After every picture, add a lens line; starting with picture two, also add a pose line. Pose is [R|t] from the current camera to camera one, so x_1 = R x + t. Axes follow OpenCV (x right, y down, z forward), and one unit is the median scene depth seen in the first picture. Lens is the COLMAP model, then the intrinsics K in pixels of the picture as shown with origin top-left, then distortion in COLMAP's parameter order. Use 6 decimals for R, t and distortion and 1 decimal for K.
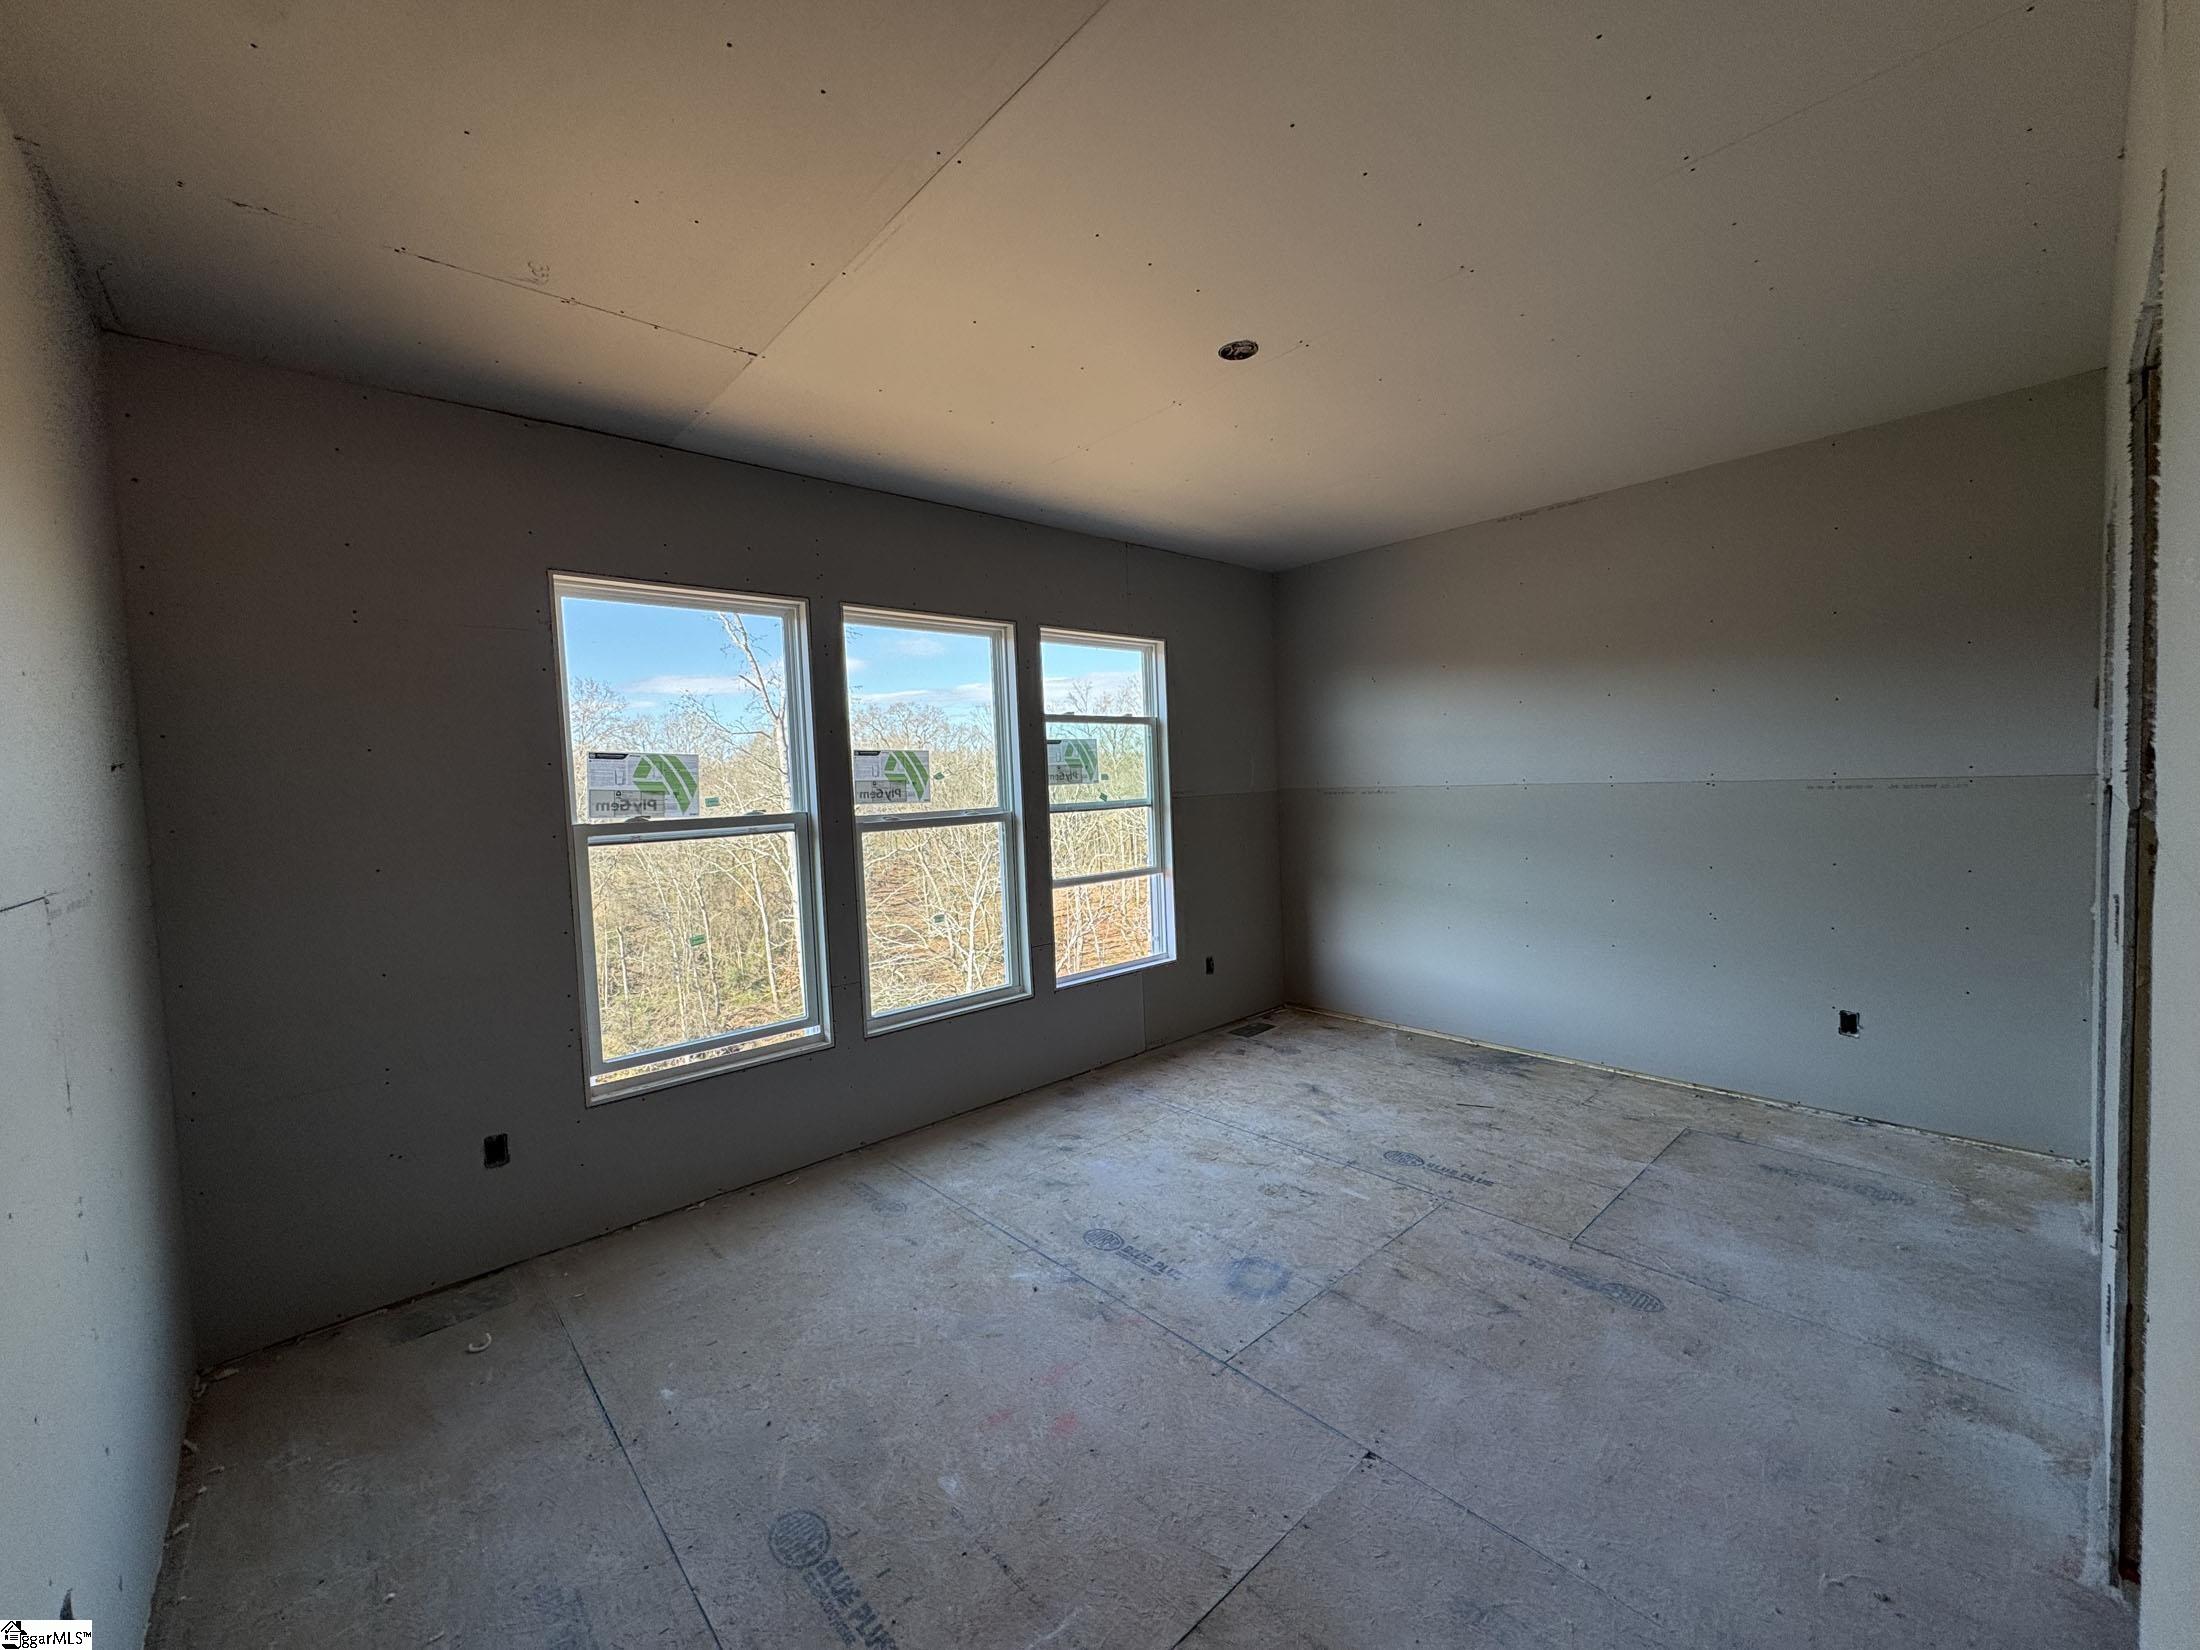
lens RADIAL K [[881.6, 0, 1095.5], [0, 881.6, 824.8], [0, 0, 1]] dist [0.000672, -0.000390]
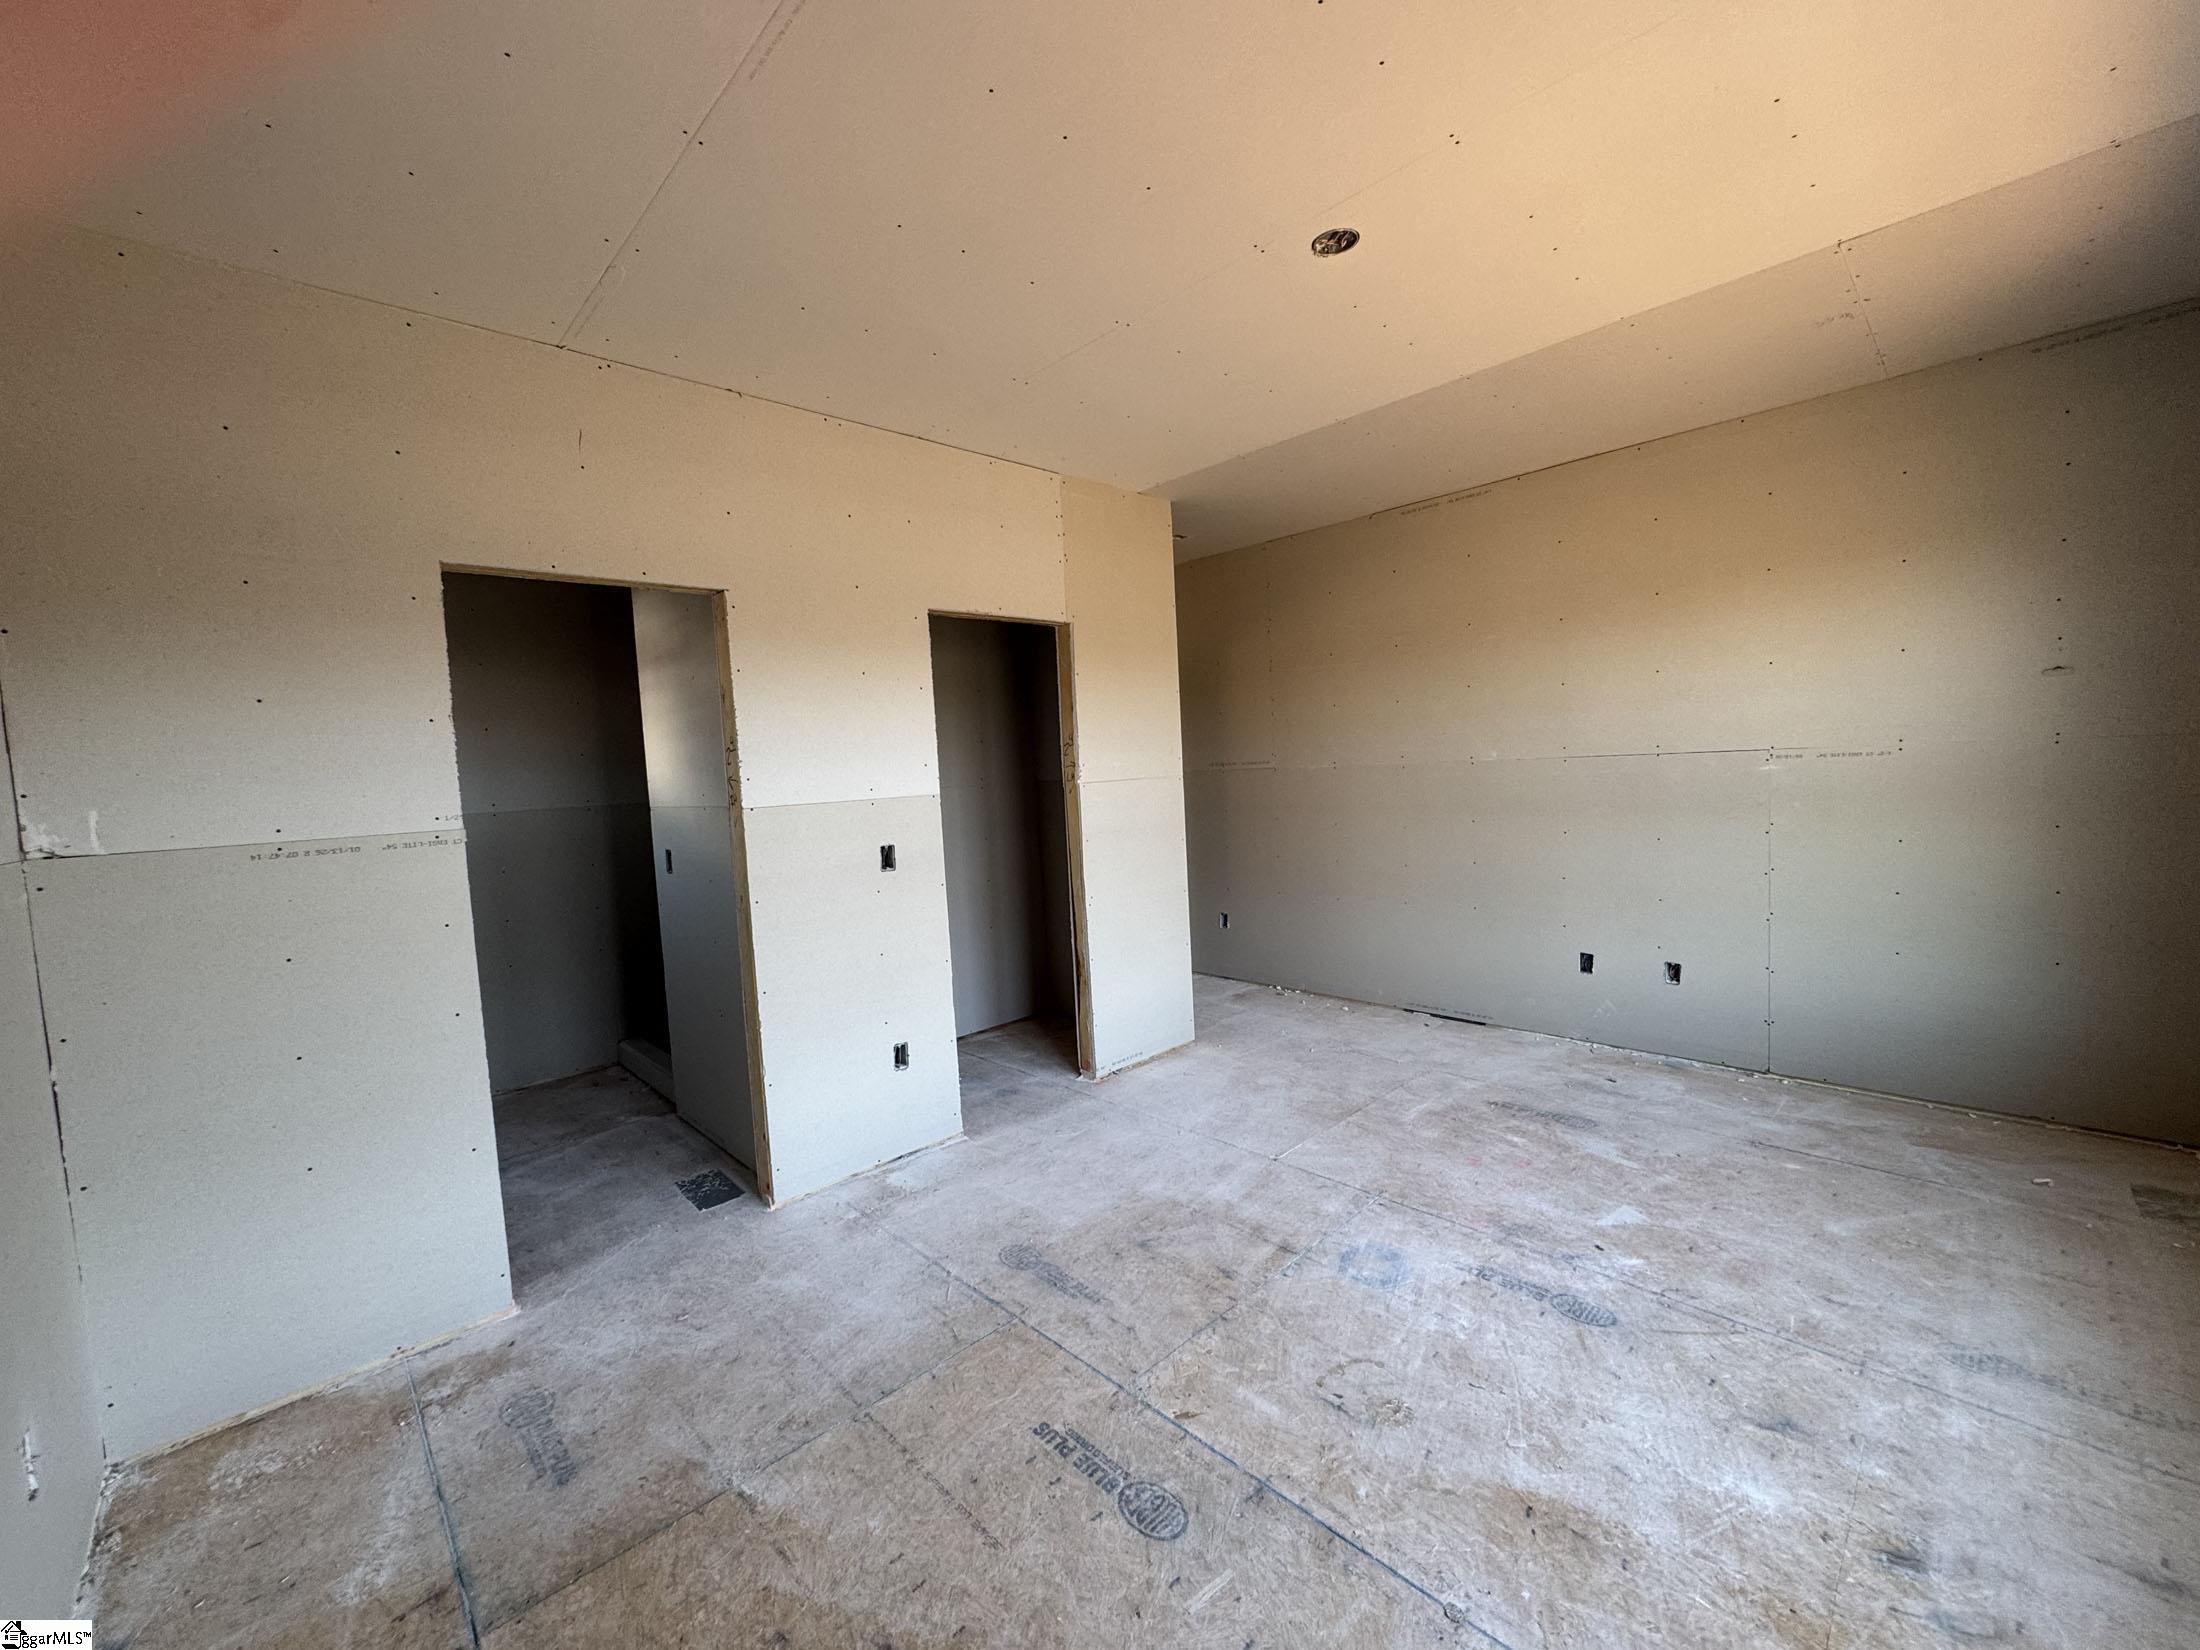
lens RADIAL K [[881.6, 0, 1095.5], [0, 881.6, 824.8], [0, 0, 1]] dist [0.000672, -0.000390]
pose [[-0.995235, 0.094857, -0.022551, 0.424486], [0.091294, 0.987815, 0.126045, -0.097704], [0.034232, 0.123385, -0.991768, 1.734854]]
